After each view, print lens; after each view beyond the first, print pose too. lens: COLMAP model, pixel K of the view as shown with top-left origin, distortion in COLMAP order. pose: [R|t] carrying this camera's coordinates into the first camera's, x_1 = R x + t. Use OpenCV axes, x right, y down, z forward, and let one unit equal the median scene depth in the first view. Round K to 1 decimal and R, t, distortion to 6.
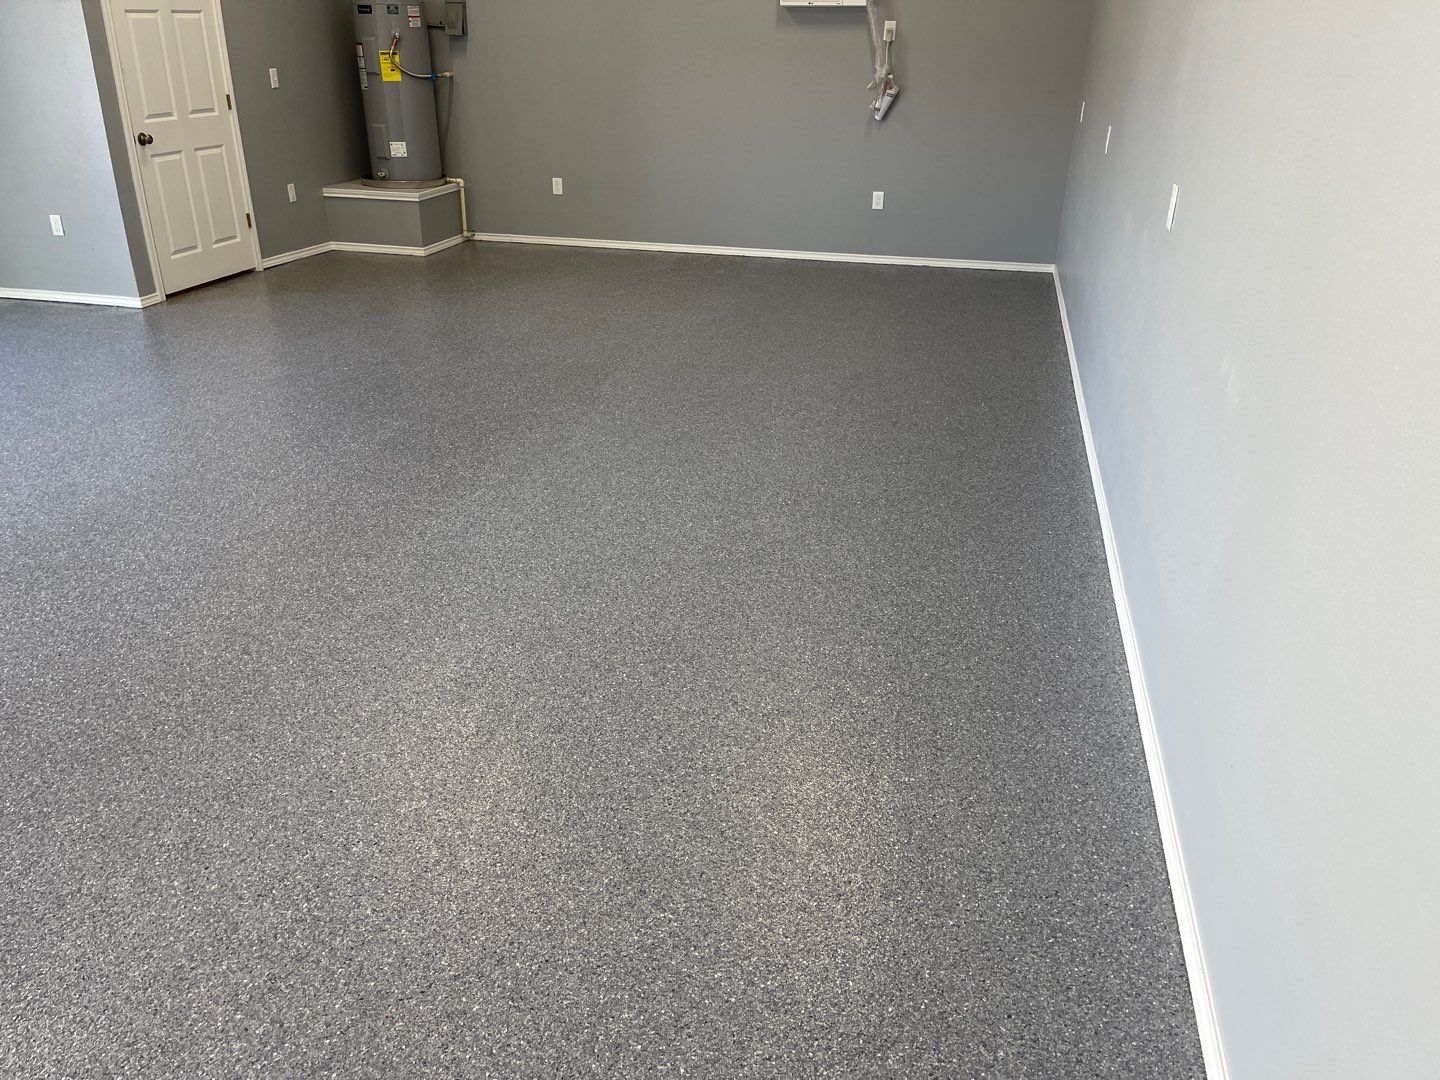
lens RADIAL K [[1110.5, 0, 719.9], [0, 1110.5, 536.0], [0, 0, 1]] dist [0.017111, 0.000681]
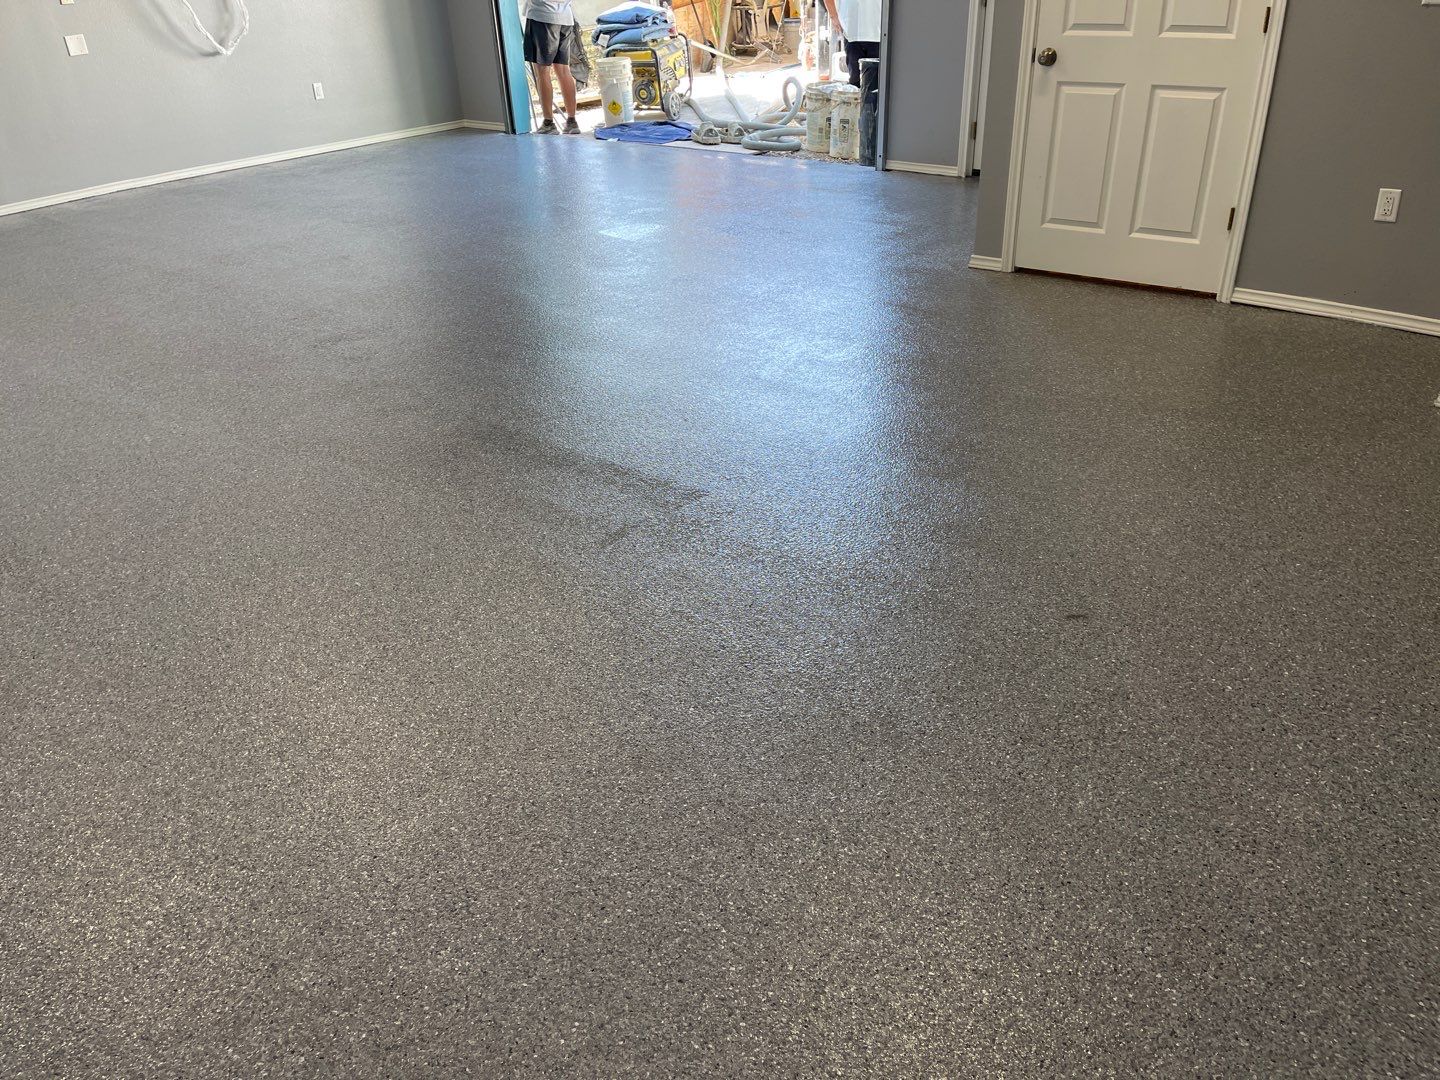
lens RADIAL K [[1094.9, 0, 723.6], [0, 1094.9, 552.3], [0, 0, 1]] dist [0.060241, -0.075948]
pose [[-0.432834, 0.439293, -0.787195, 0.258688], [-0.340170, 0.729083, 0.593904, -0.432654], [0.834829, 0.524842, -0.166138, 1.010506]]
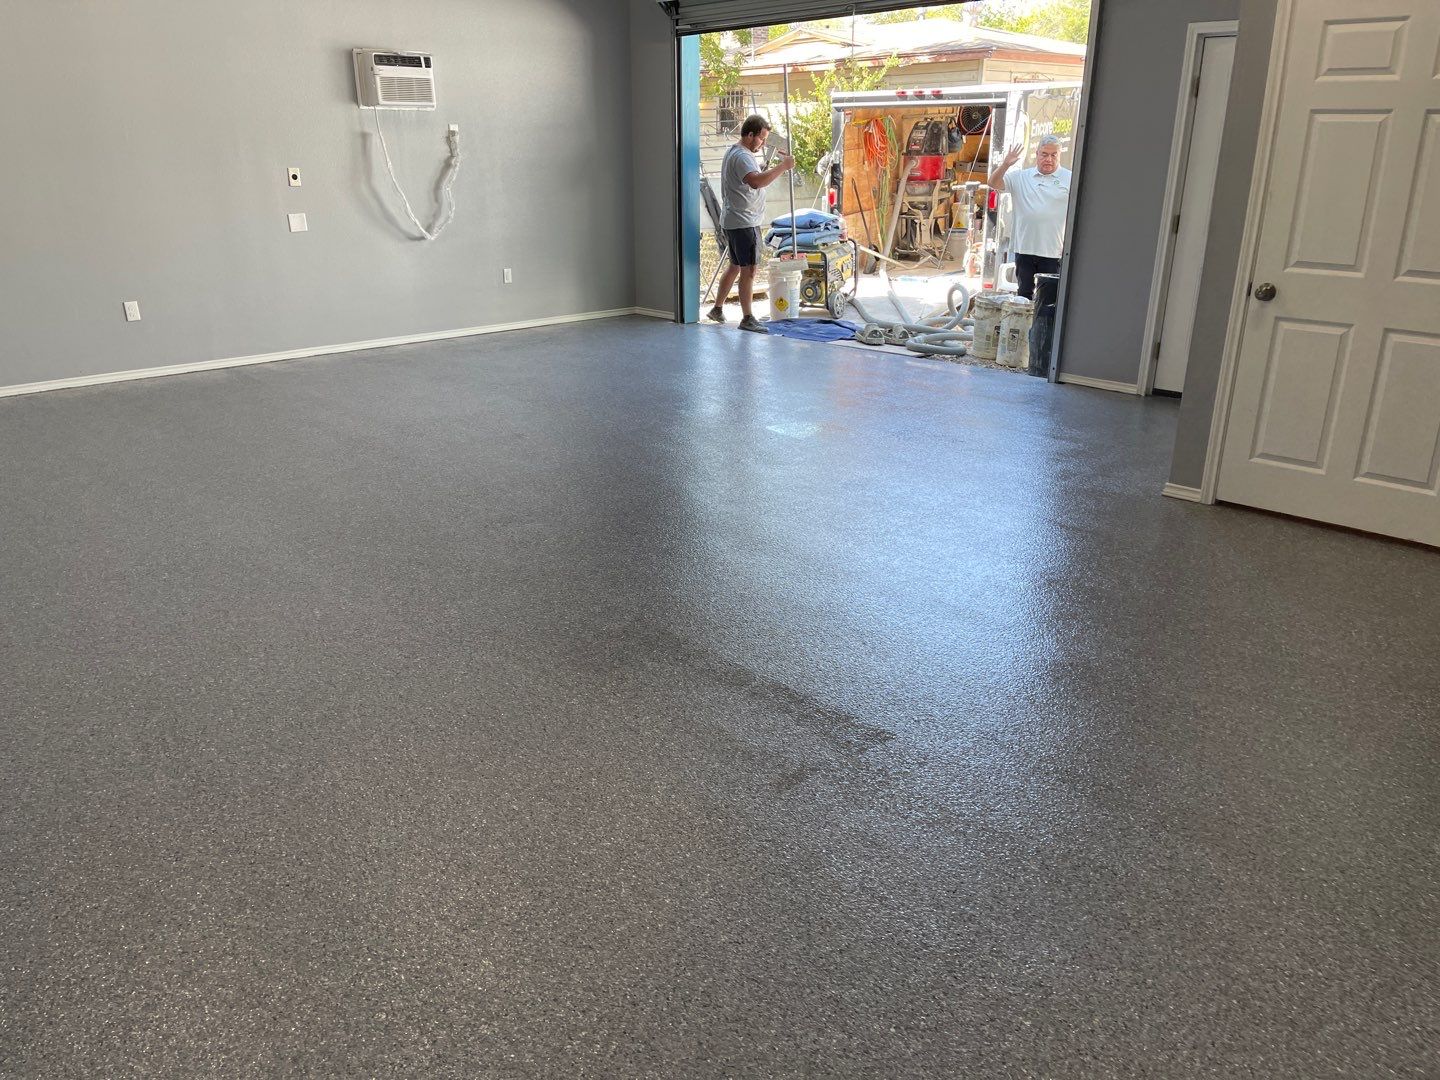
lens RADIAL K [[1094.9, 0, 702.9], [0, 1094.9, 535.2], [0, 0, 1]] dist [0.060241, -0.075948]
pose [[-0.558024, 0.262015, -0.787373, 0.236689], [-0.346873, 0.788319, 0.508165, -0.421779], [0.753849, 0.556687, -0.349015, 0.963357]]
